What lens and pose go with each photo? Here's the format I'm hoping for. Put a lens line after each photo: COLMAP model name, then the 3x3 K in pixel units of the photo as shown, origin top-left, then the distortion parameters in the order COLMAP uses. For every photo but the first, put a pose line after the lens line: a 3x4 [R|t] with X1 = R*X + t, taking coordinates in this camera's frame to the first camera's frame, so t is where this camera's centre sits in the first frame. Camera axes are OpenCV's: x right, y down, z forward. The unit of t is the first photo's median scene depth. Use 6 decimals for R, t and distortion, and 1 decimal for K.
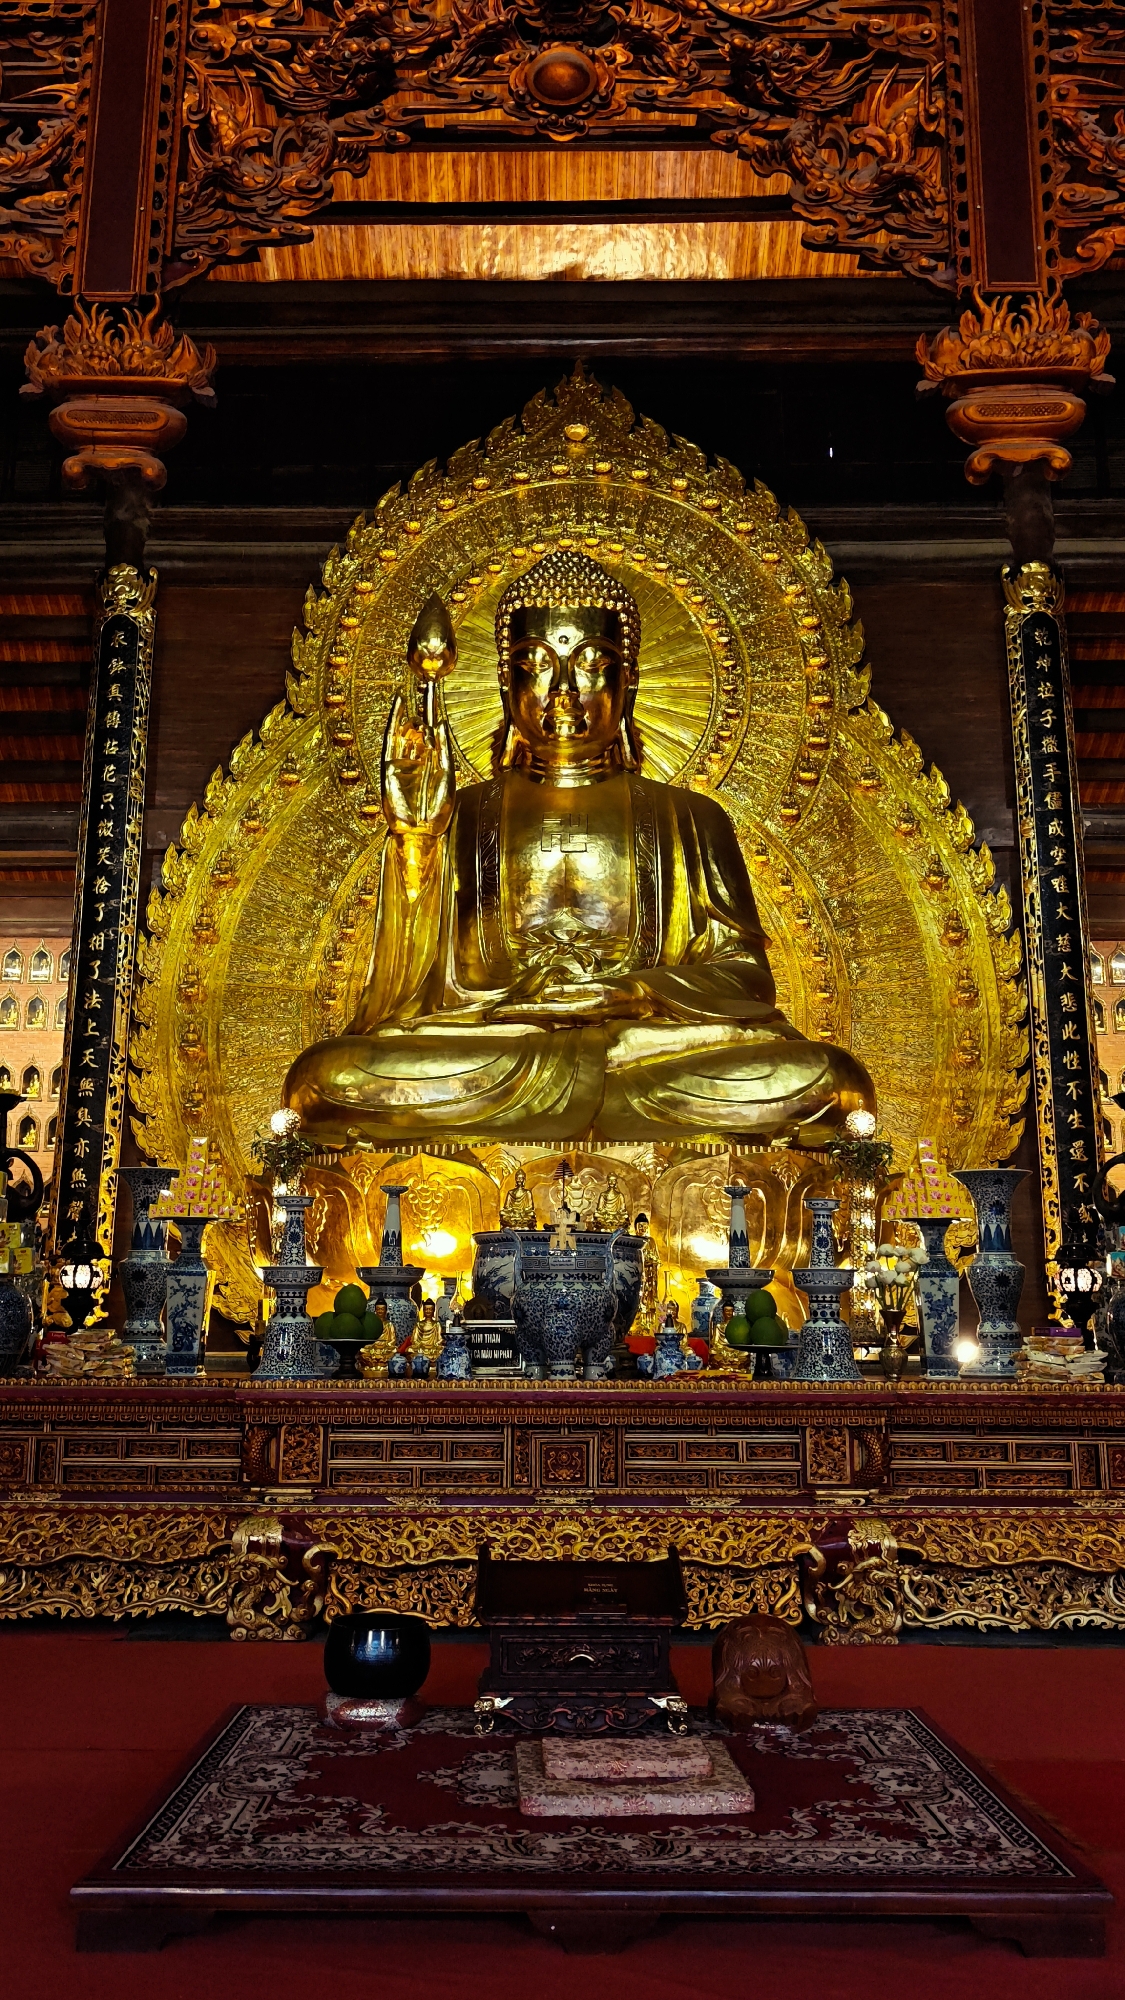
lens RADIAL K [[1645.1, 0, 553.1], [0, 1645.1, 975.0], [0, 0, 1]] dist [0.131297, -0.442746]
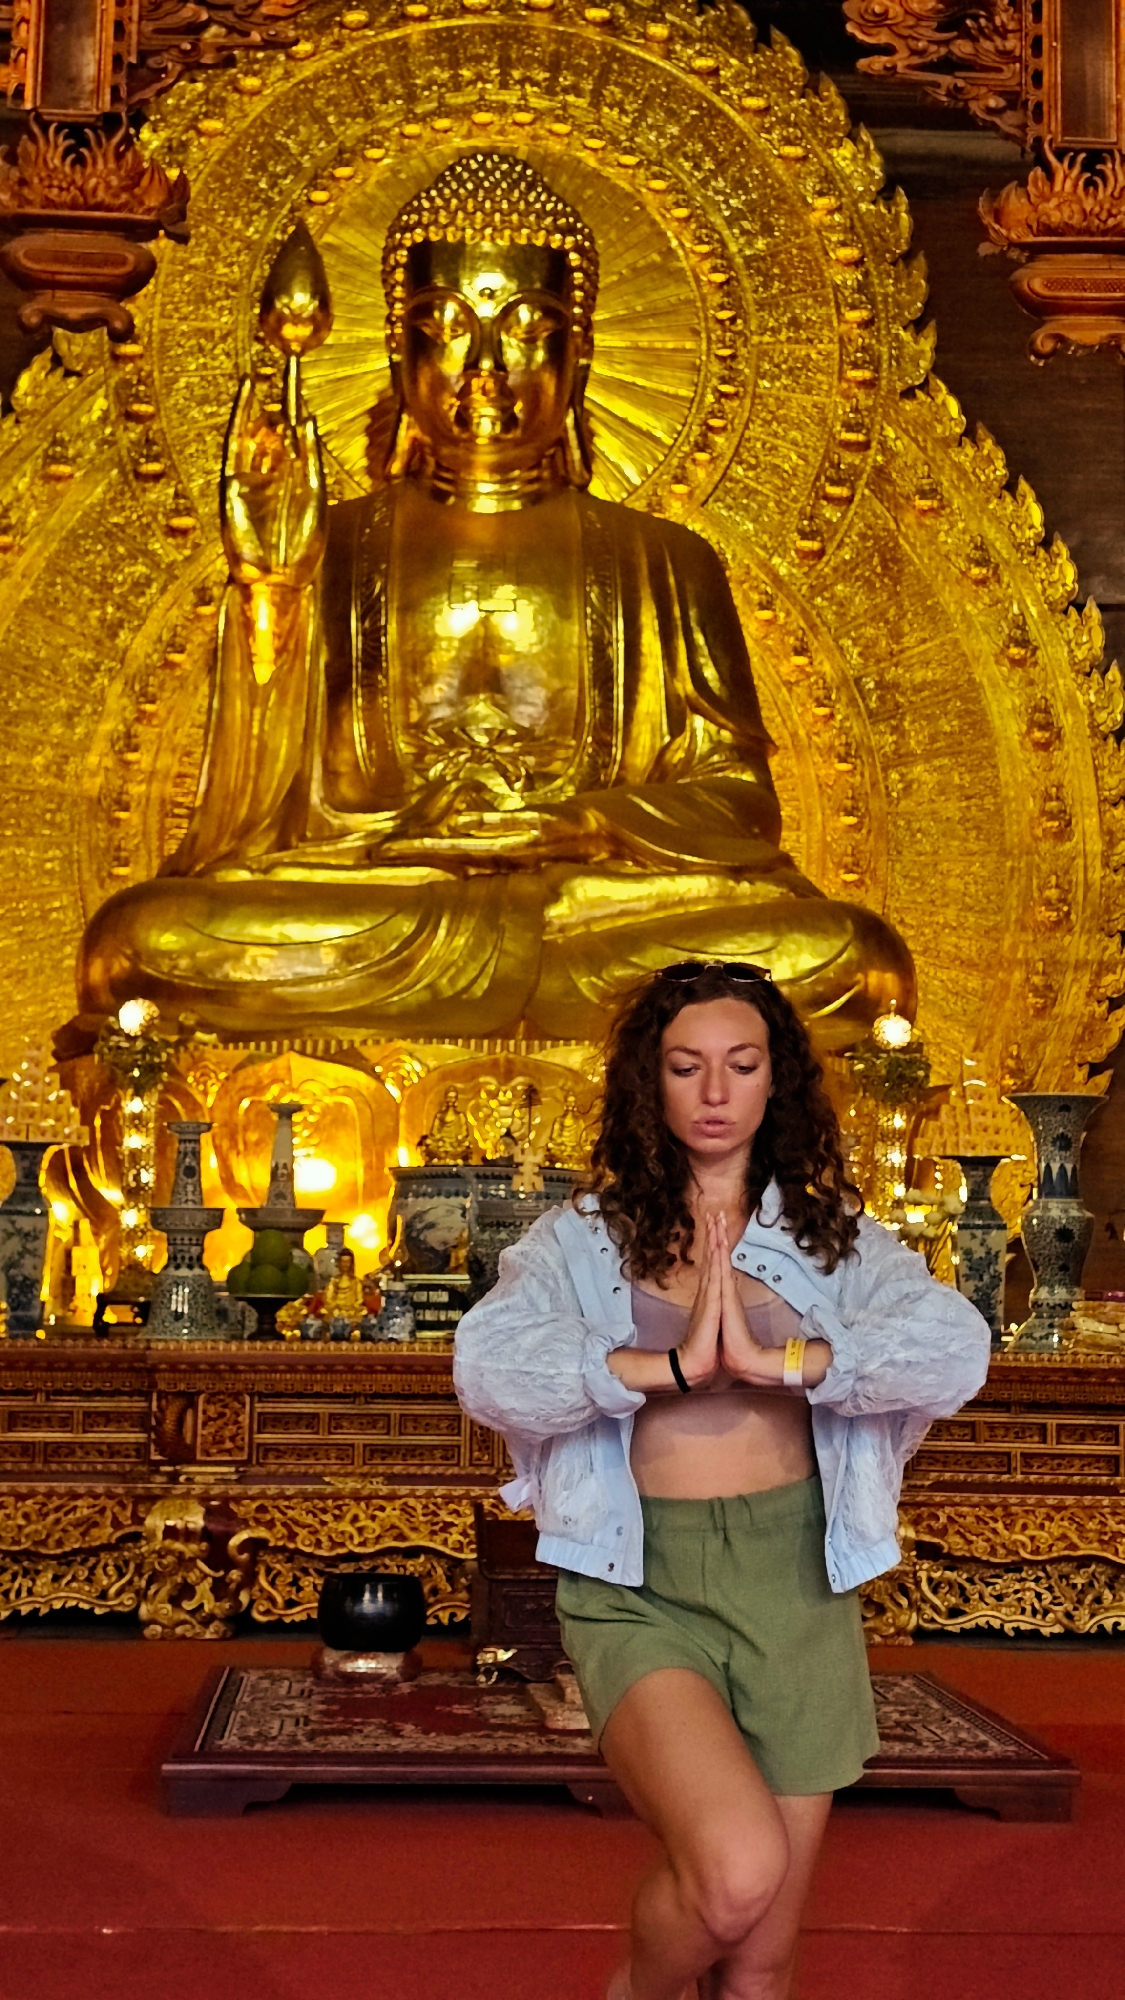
lens RADIAL K [[2801.5, 0, 569.2], [0, 2801.5, 958.7], [0, 0, 1]] dist [0.226930, -1.168000]
pose [[0.997702, 0.018112, 0.065289, -0.030305], [-0.023791, 0.995900, 0.087274, -0.032993], [-0.063440, -0.088626, 0.994043, -0.174874]]
